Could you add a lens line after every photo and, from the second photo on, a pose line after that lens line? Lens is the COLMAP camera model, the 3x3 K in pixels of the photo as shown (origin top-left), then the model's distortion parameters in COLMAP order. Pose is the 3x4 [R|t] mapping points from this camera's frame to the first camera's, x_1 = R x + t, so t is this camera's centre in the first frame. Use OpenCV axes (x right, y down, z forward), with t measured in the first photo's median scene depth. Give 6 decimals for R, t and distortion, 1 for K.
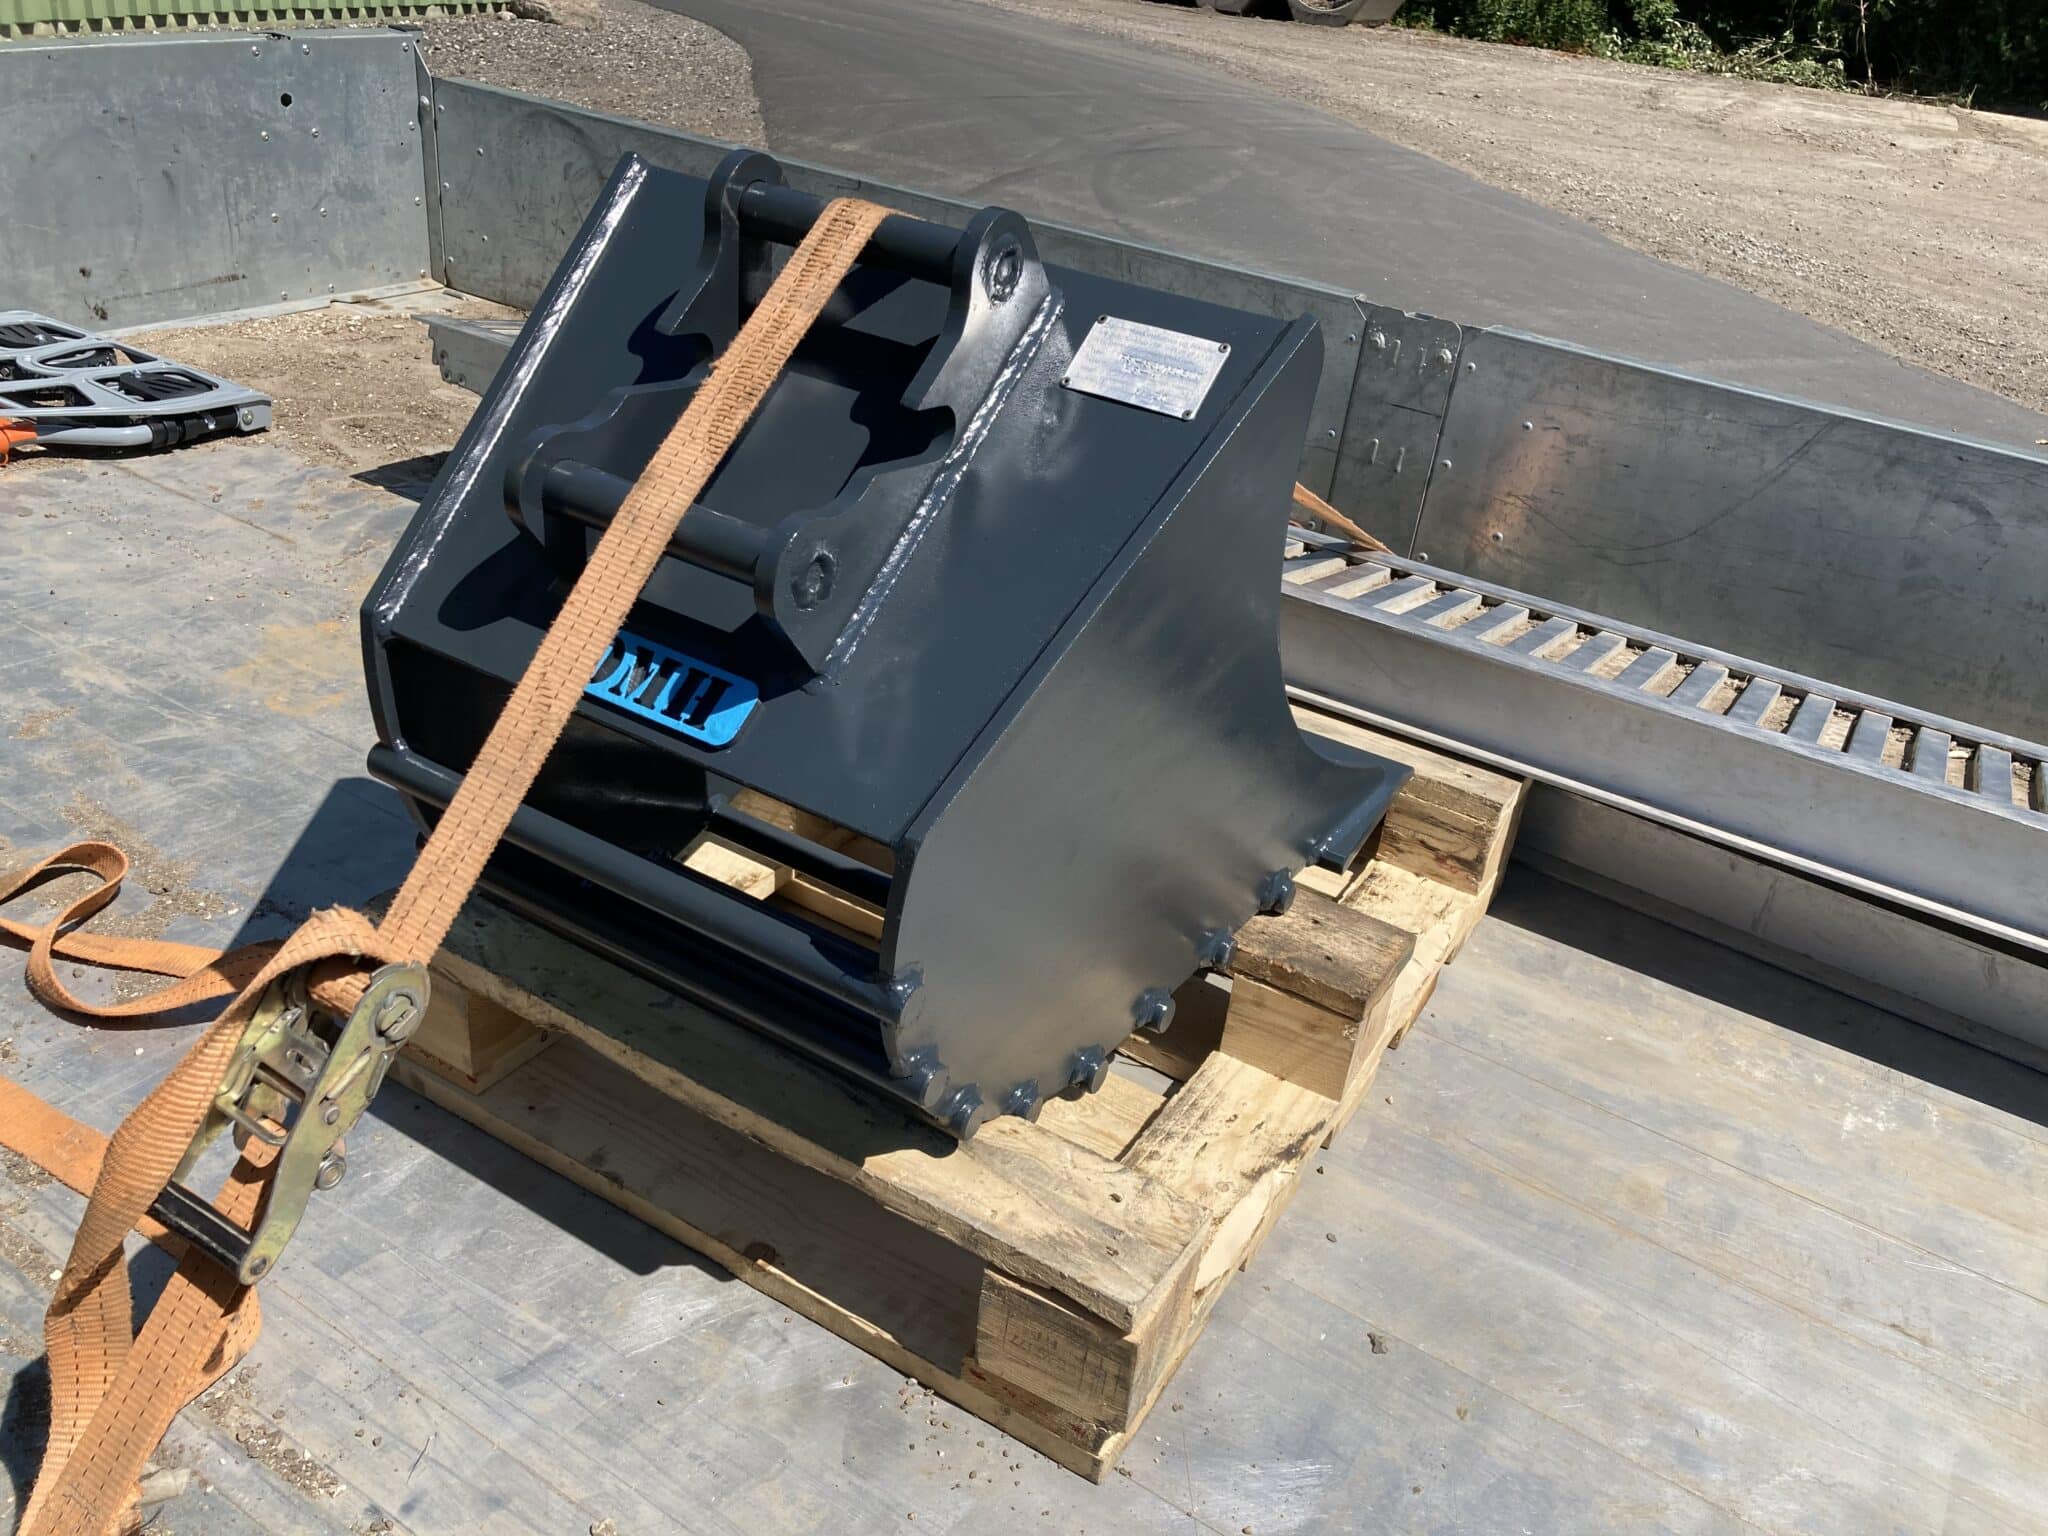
lens RADIAL K [[1672.1, 0, 1016.5], [0, 1672.1, 762.4], [0, 0, 1]] dist [0.027614, -0.034298]
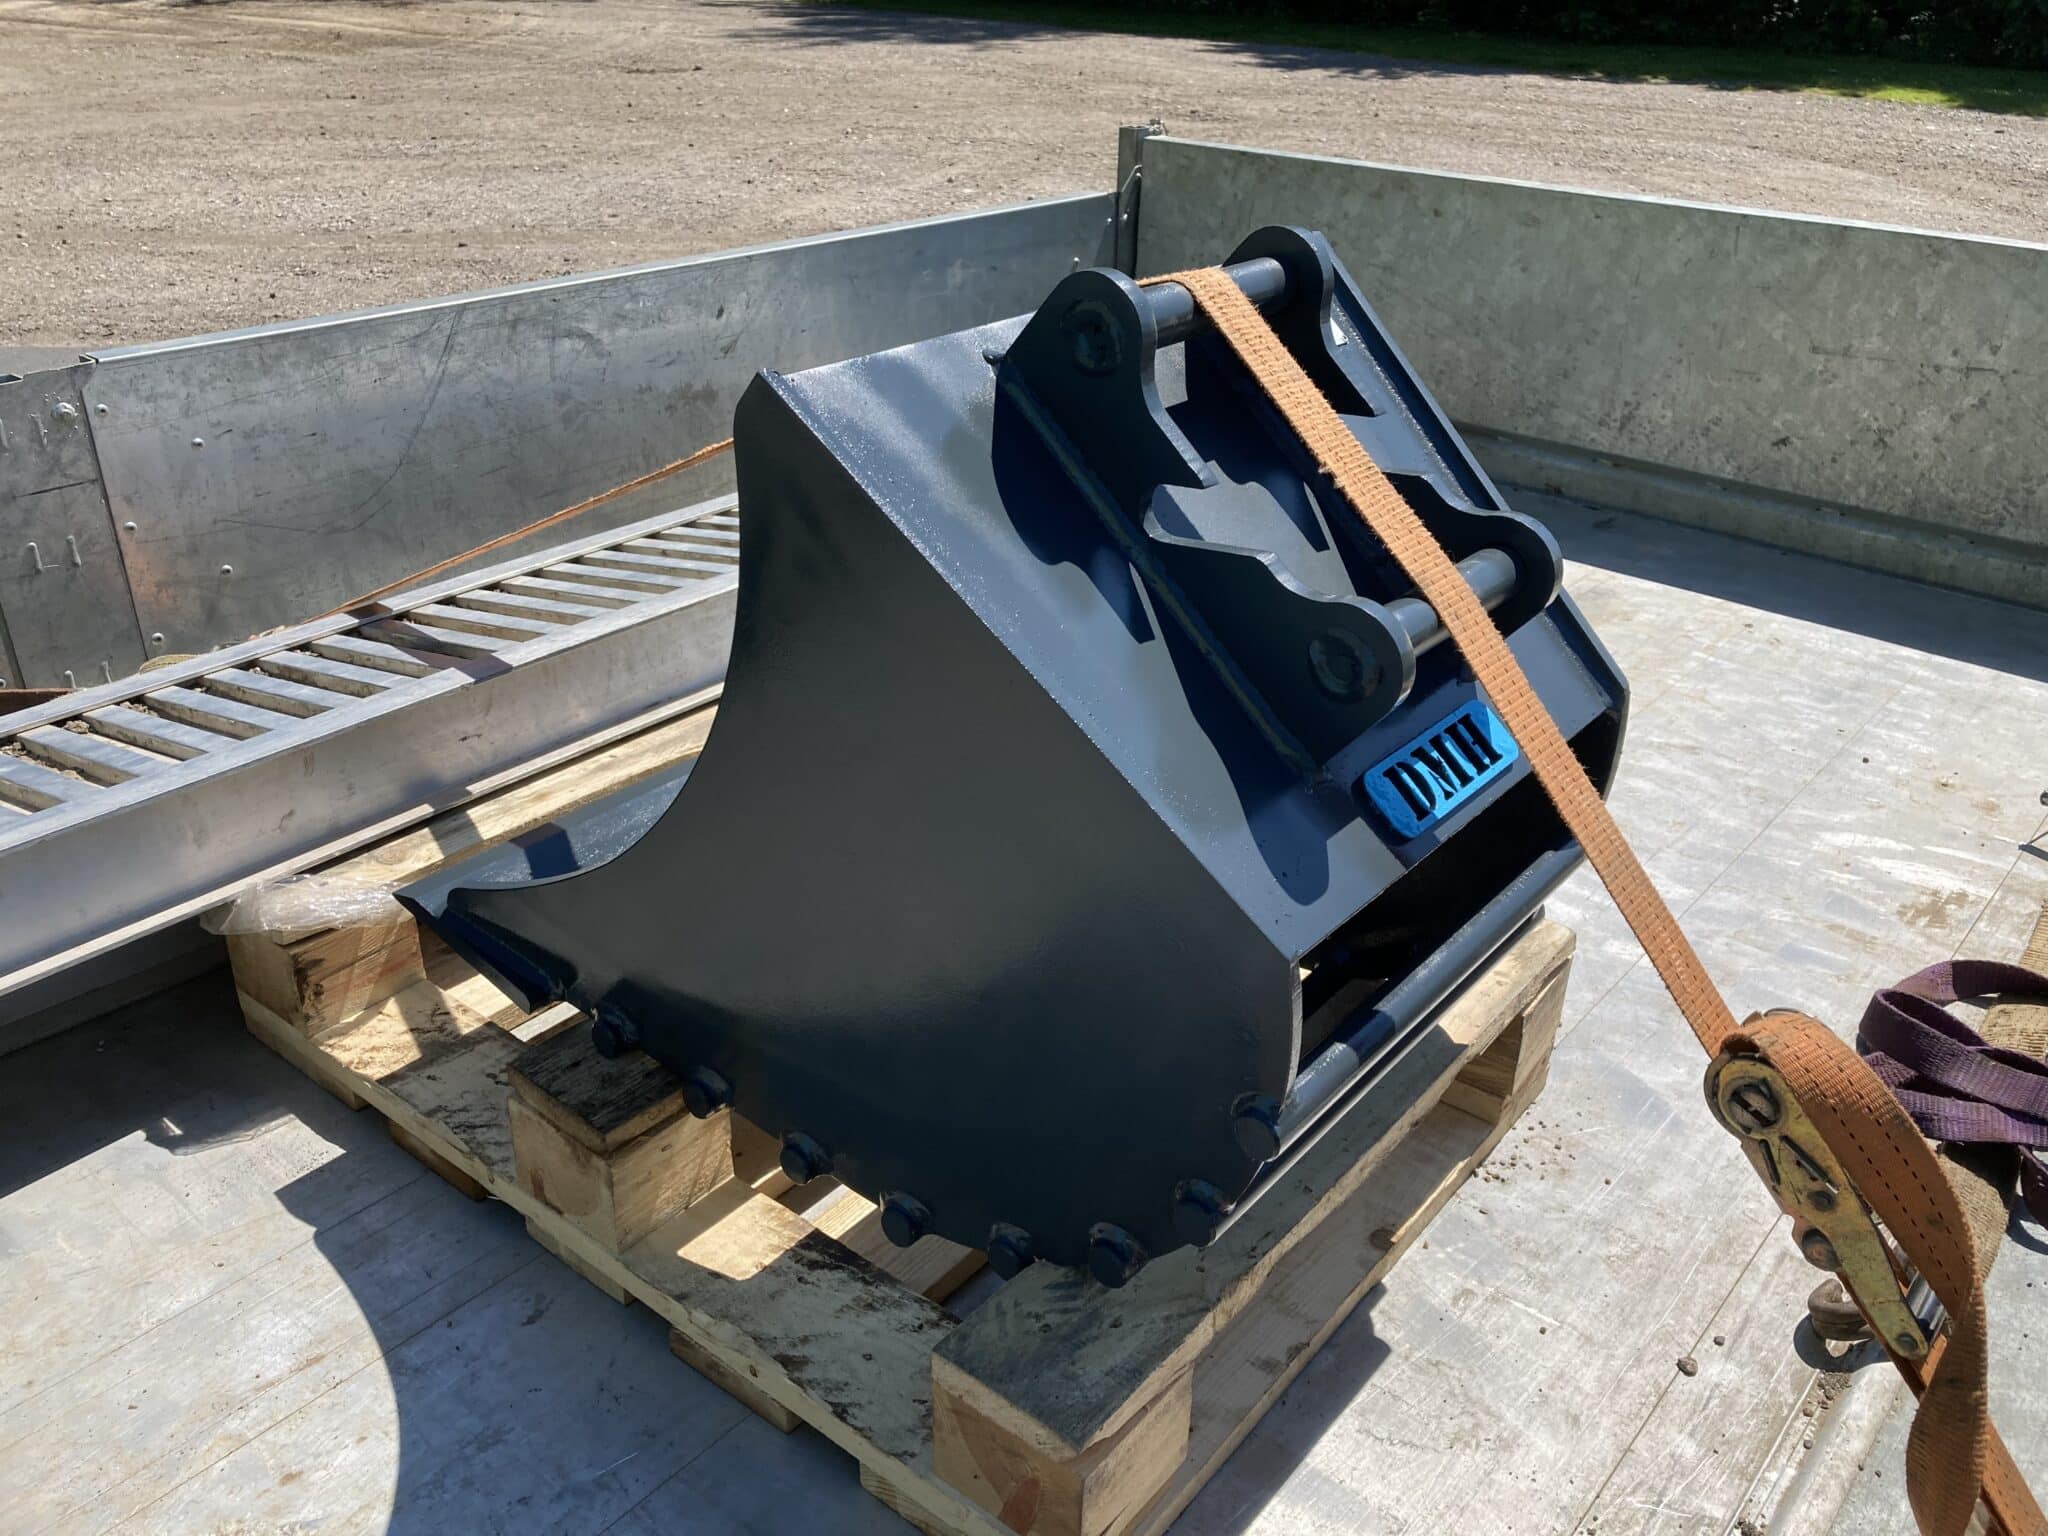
lens RADIAL K [[1672.1, 0, 1019.0], [0, 1672.1, 767.1], [0, 0, 1]] dist [0.027614, -0.034298]
pose [[0.140557, -0.548449, 0.824286, -0.499704], [0.470323, 0.769603, 0.431866, -0.276598], [-0.871229, 0.326979, 0.366121, 0.408508]]
